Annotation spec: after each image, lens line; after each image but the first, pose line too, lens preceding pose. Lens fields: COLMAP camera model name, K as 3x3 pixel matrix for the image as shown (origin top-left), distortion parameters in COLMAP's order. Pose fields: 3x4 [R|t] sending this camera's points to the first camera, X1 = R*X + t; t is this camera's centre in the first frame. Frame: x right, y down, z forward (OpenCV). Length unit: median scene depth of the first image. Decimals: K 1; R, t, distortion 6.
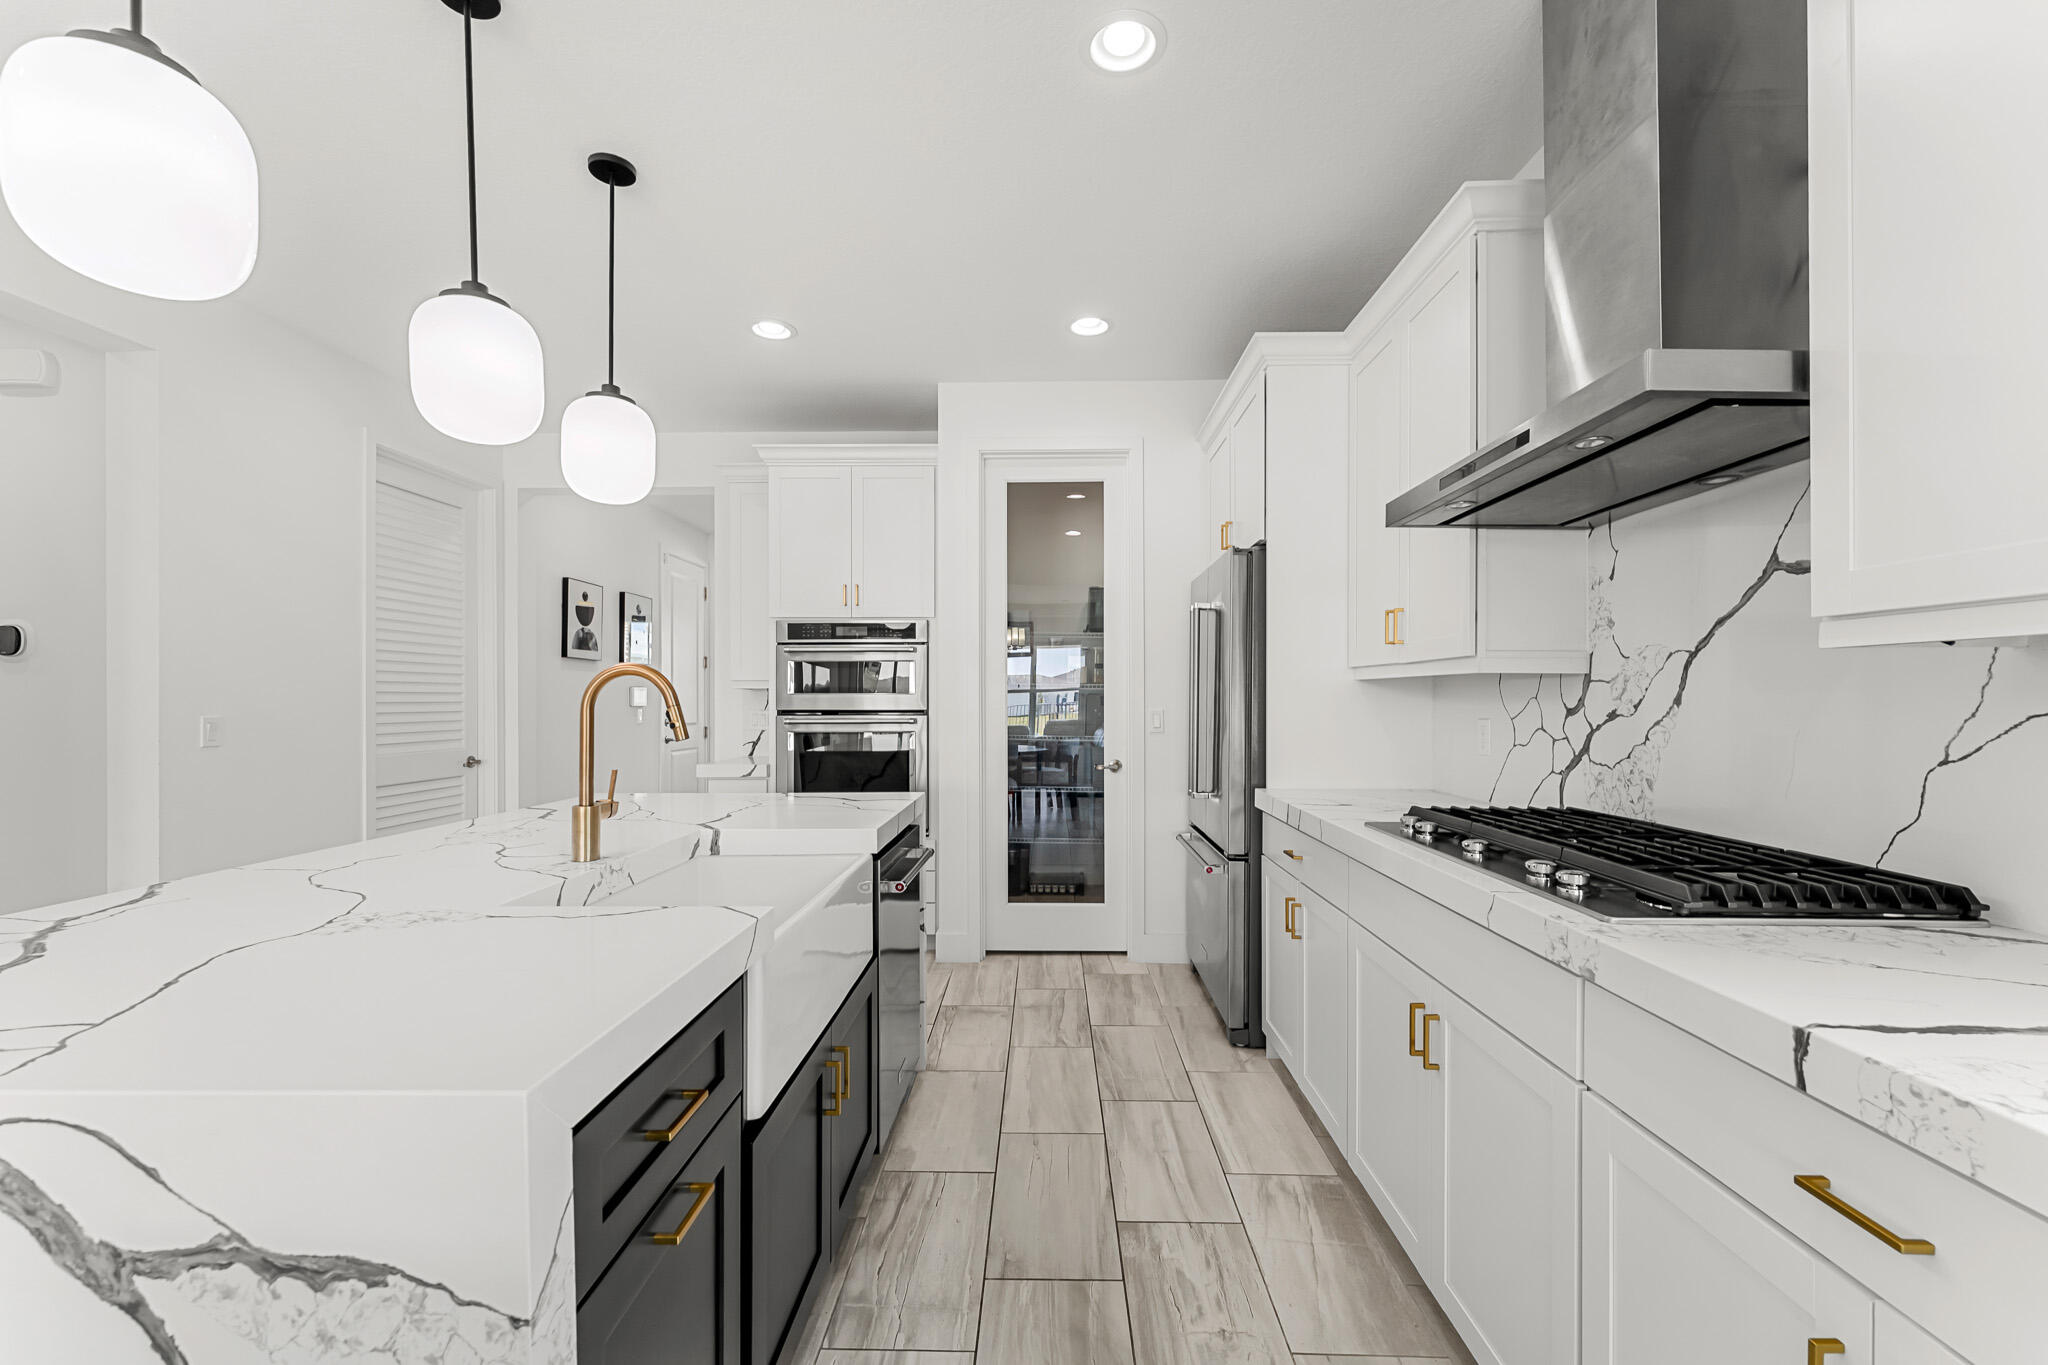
lens RADIAL K [[833.6, 0, 1025.9], [0, 833.6, 702.0], [0, 0, 1]] dist [0.001732, -0.000083]
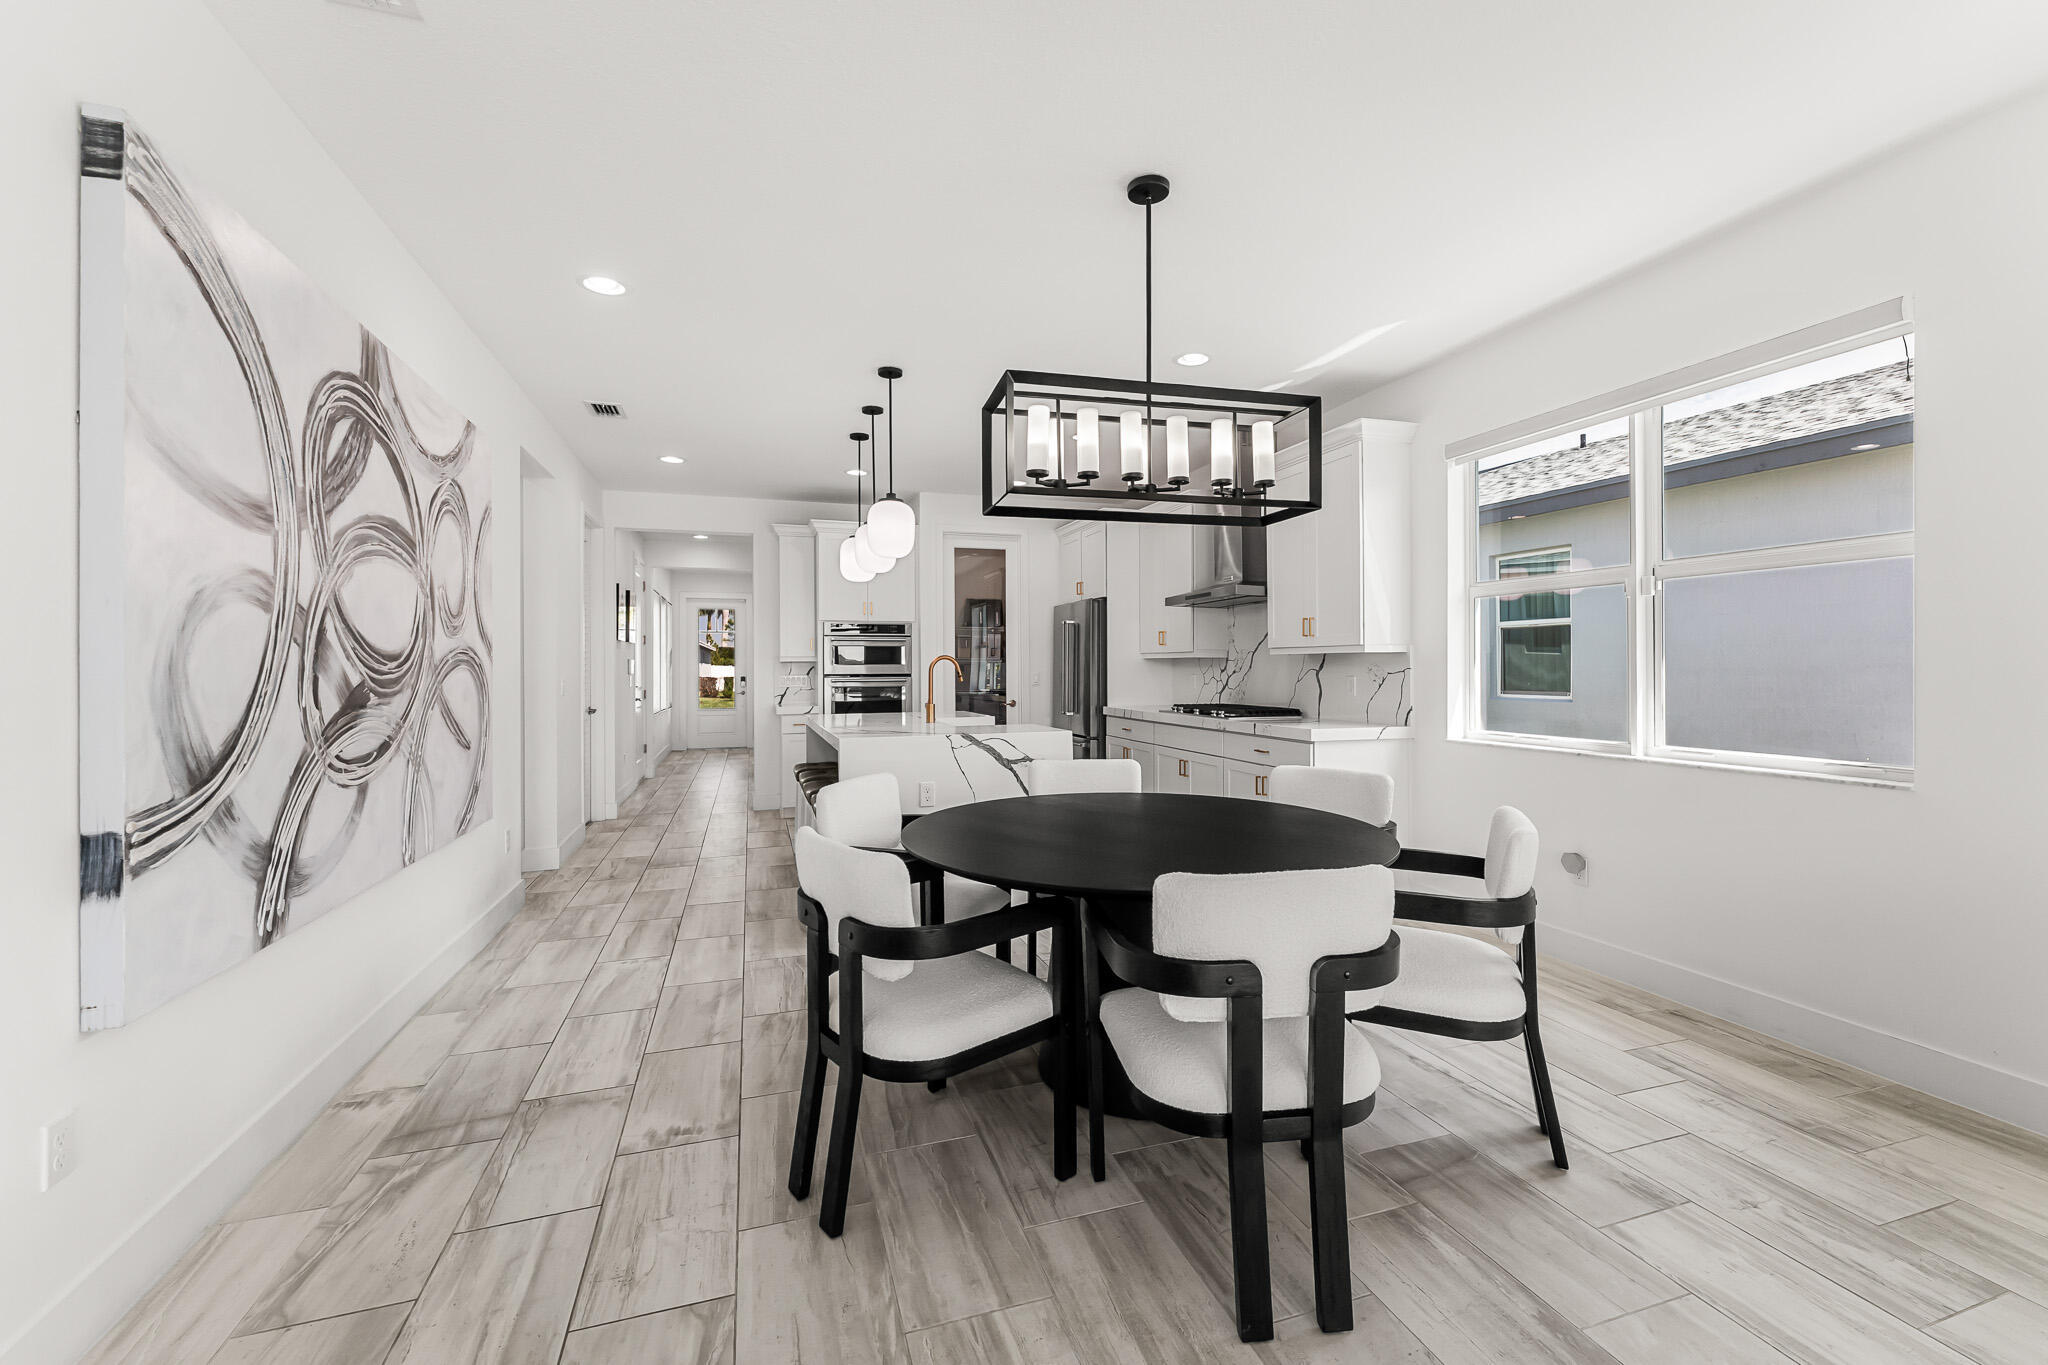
lens RADIAL K [[833.6, 0, 1030.6], [0, 833.6, 668.3], [0, 0, 1]] dist [0.001732, -0.000083]
pose [[0.940773, -0.002603, 0.339026, -0.932556], [0.003706, 0.999990, -0.002608, 0.007492], [-0.339016, 0.003710, 0.940773, -1.462812]]
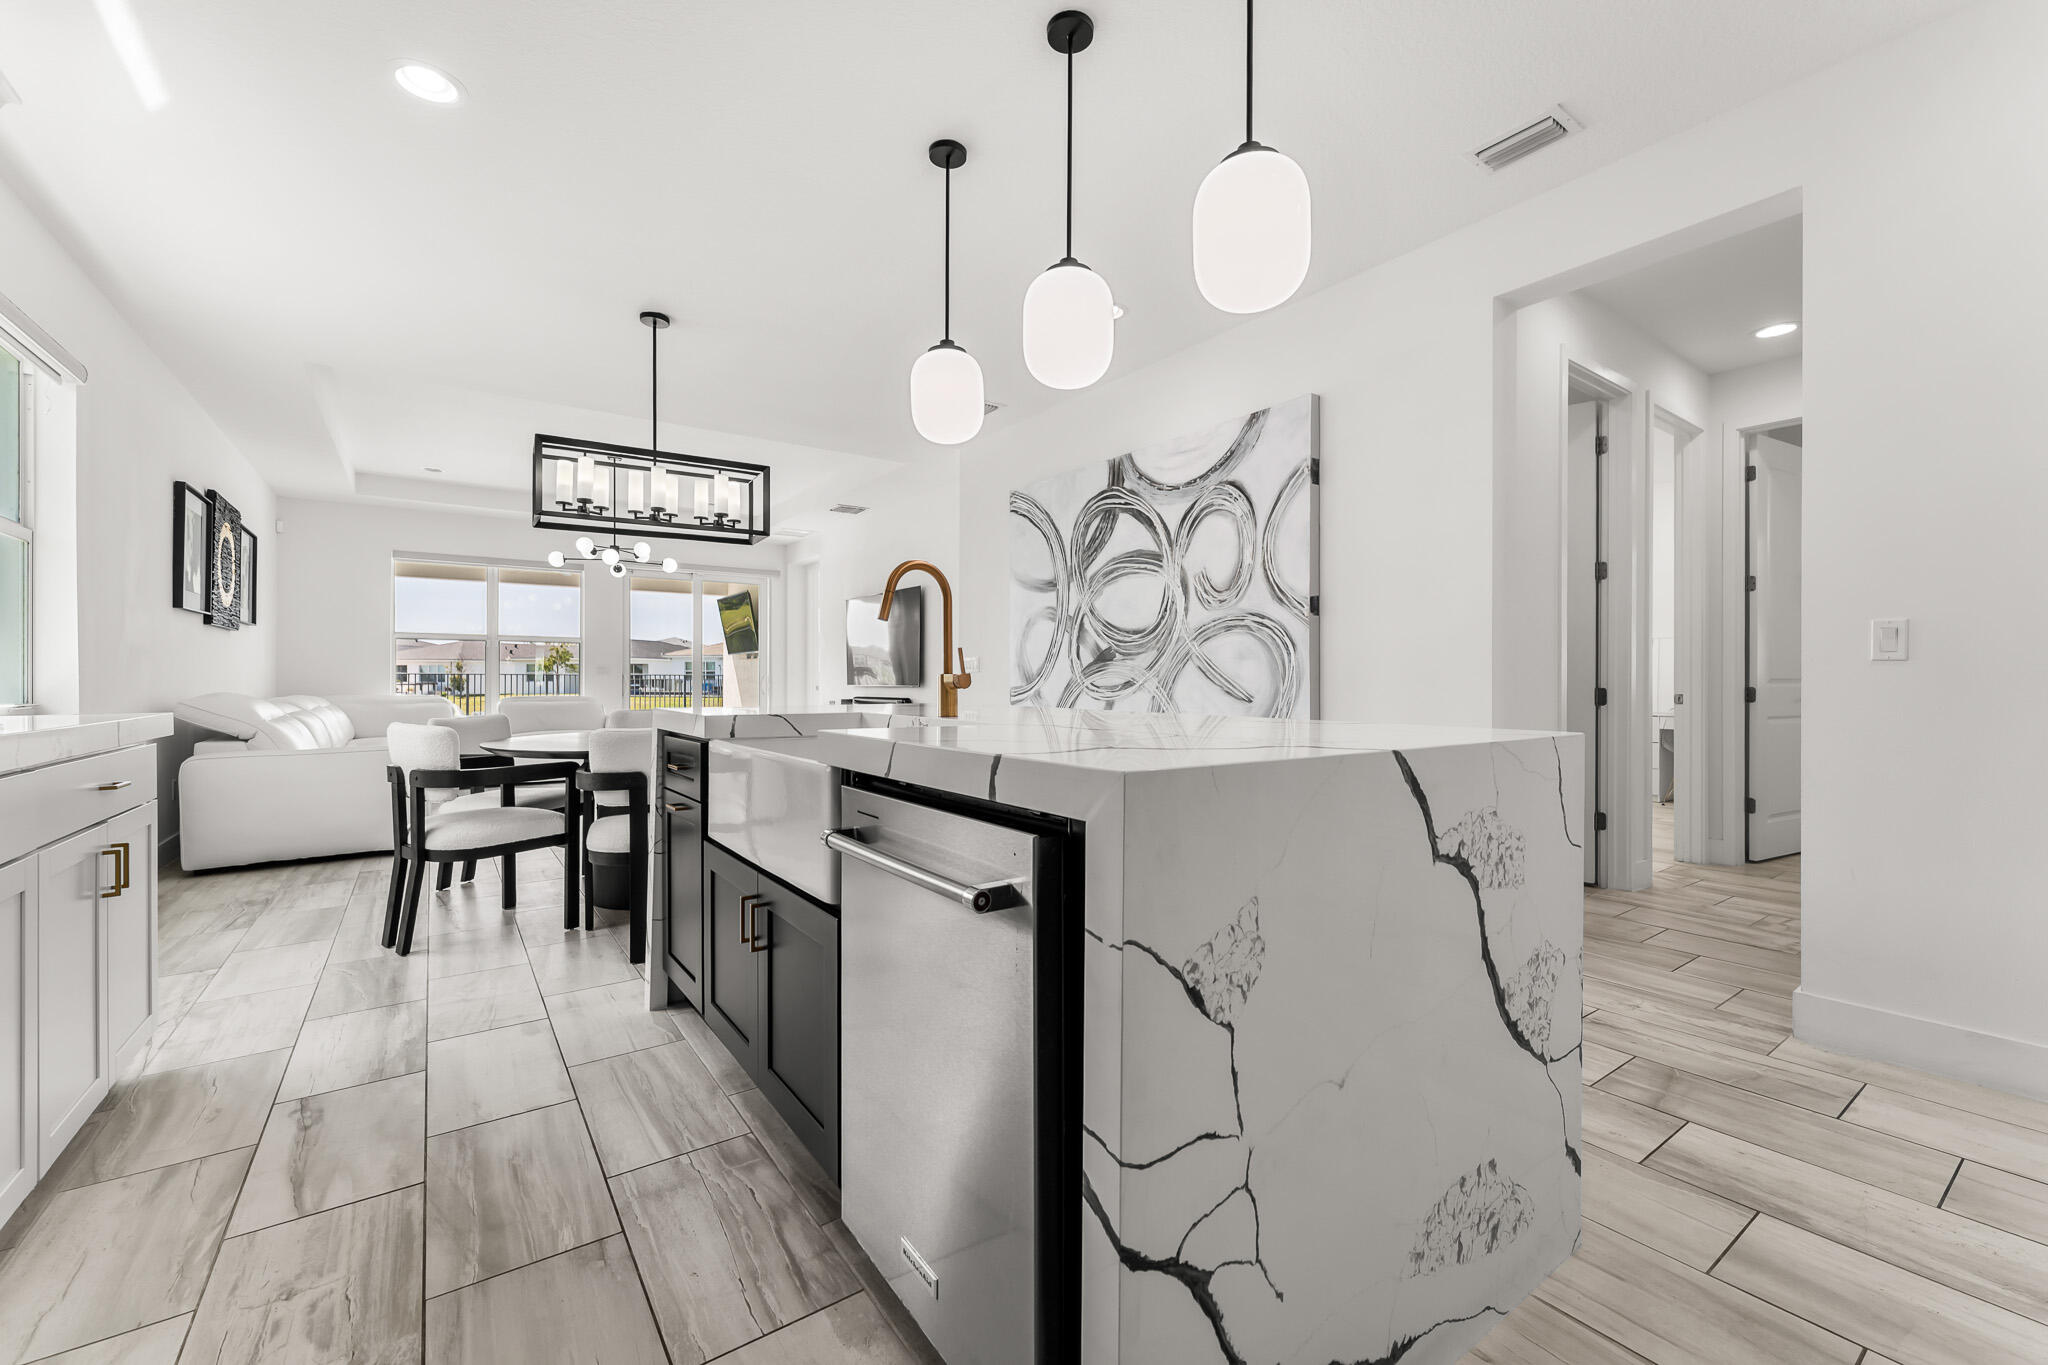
lens RADIAL K [[833.6, 0, 1025.9], [0, 833.6, 682.0], [0, 0, 1]] dist [0.001732, -0.000083]
pose [[-0.799115, 0.003293, -0.601169, 0.114614], [0.000095, 0.999986, 0.005351, 0.102538], [0.601178, 0.004219, -0.799104, 1.654356]]
